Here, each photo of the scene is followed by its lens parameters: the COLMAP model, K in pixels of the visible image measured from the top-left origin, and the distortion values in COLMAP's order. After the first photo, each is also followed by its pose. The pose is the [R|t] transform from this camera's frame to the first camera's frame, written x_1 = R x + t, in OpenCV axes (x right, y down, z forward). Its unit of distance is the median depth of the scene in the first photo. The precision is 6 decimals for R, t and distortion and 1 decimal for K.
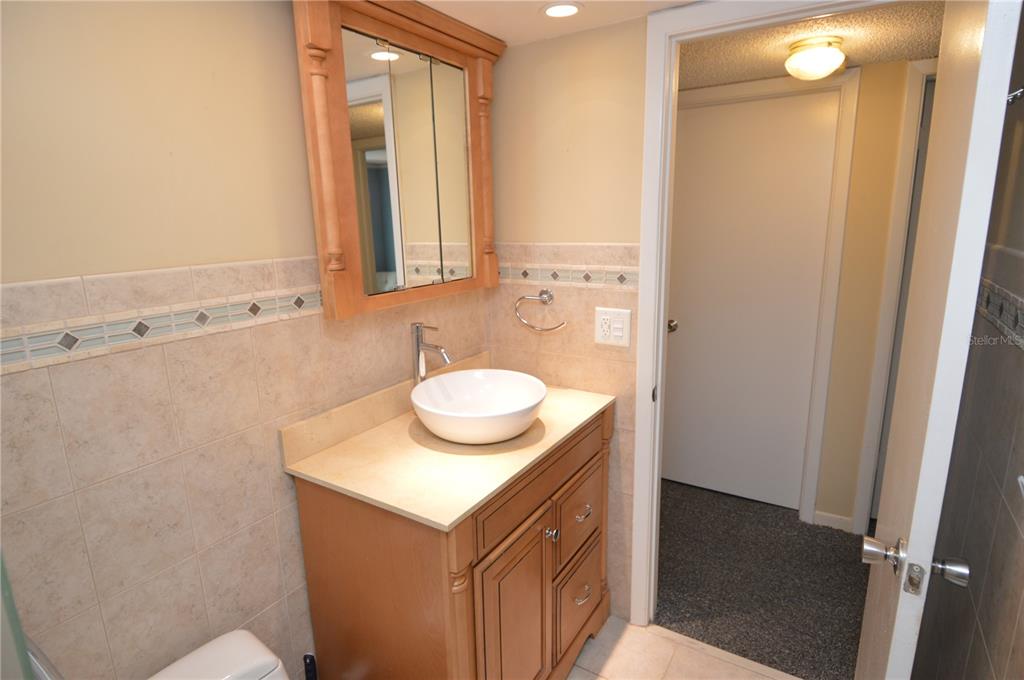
lens RADIAL K [[543.9, 0, 526.6], [0, 543.9, 335.5], [0, 0, 1]] dist [0.022680, -0.030043]
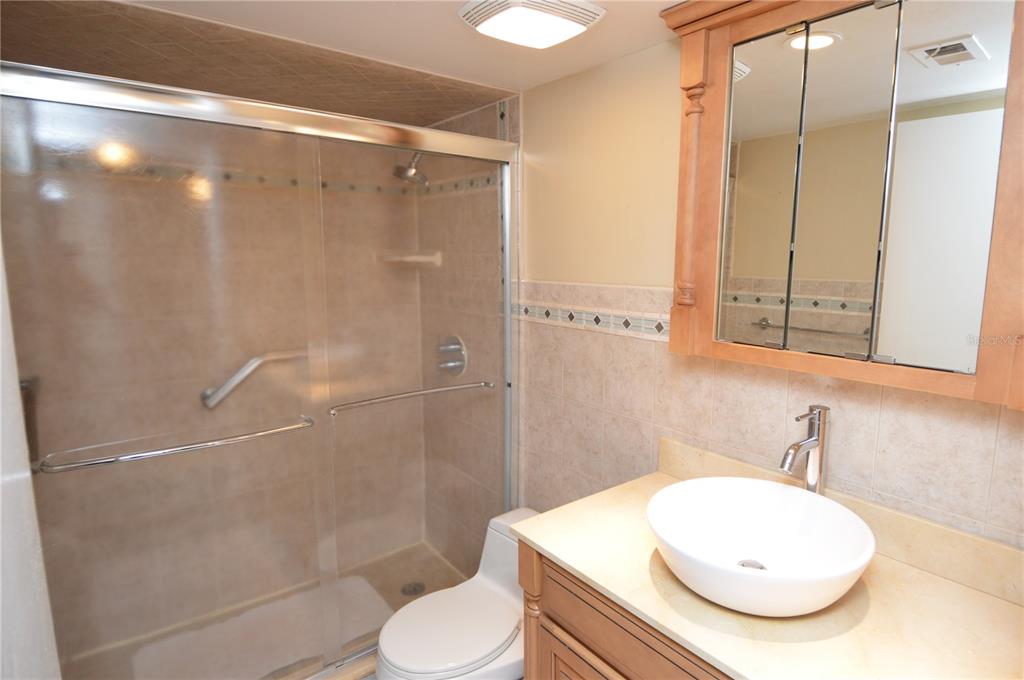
lens RADIAL K [[543.9, 0, 526.6], [0, 543.9, 335.5], [0, 0, 1]] dist [0.022680, -0.030043]
pose [[-0.341170, 0.150640, -0.927853, 0.506610], [-0.203788, 0.951747, 0.229451, -0.176285], [0.917646, 0.267367, -0.294009, 0.782746]]
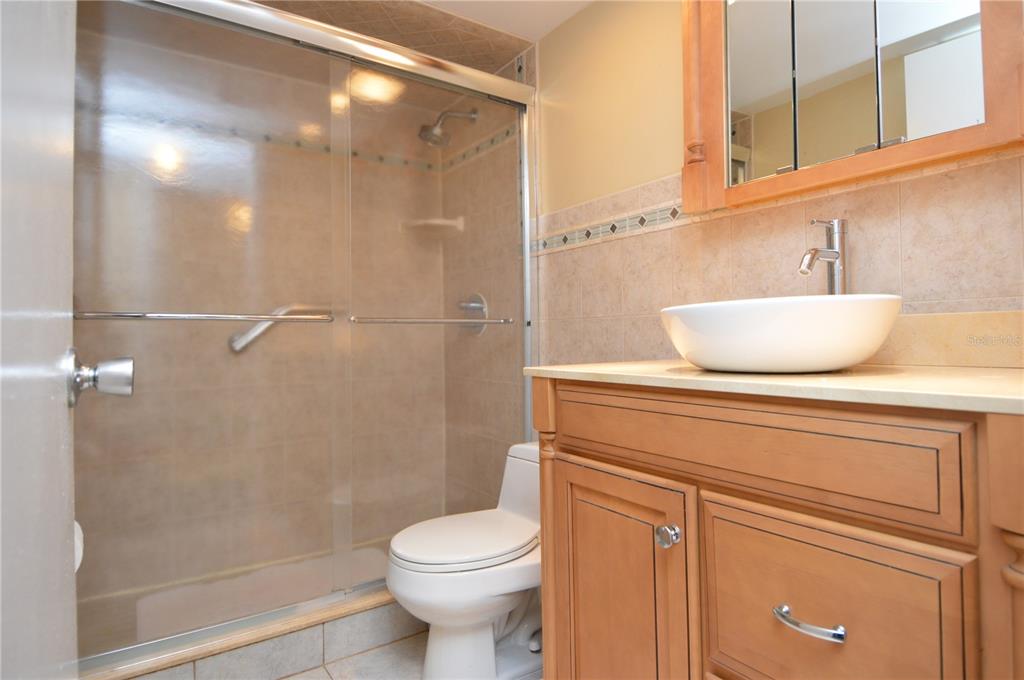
lens RADIAL K [[553.6, 0, 522.3], [0, 553.6, 328.1], [0, 0, 1]] dist [0.027481, -0.031155]
pose [[-0.397309, 0.009634, -0.917634, 0.540229], [-0.182413, 0.979162, 0.089260, 0.107984], [0.899373, 0.202852, -0.387273, 0.879575]]
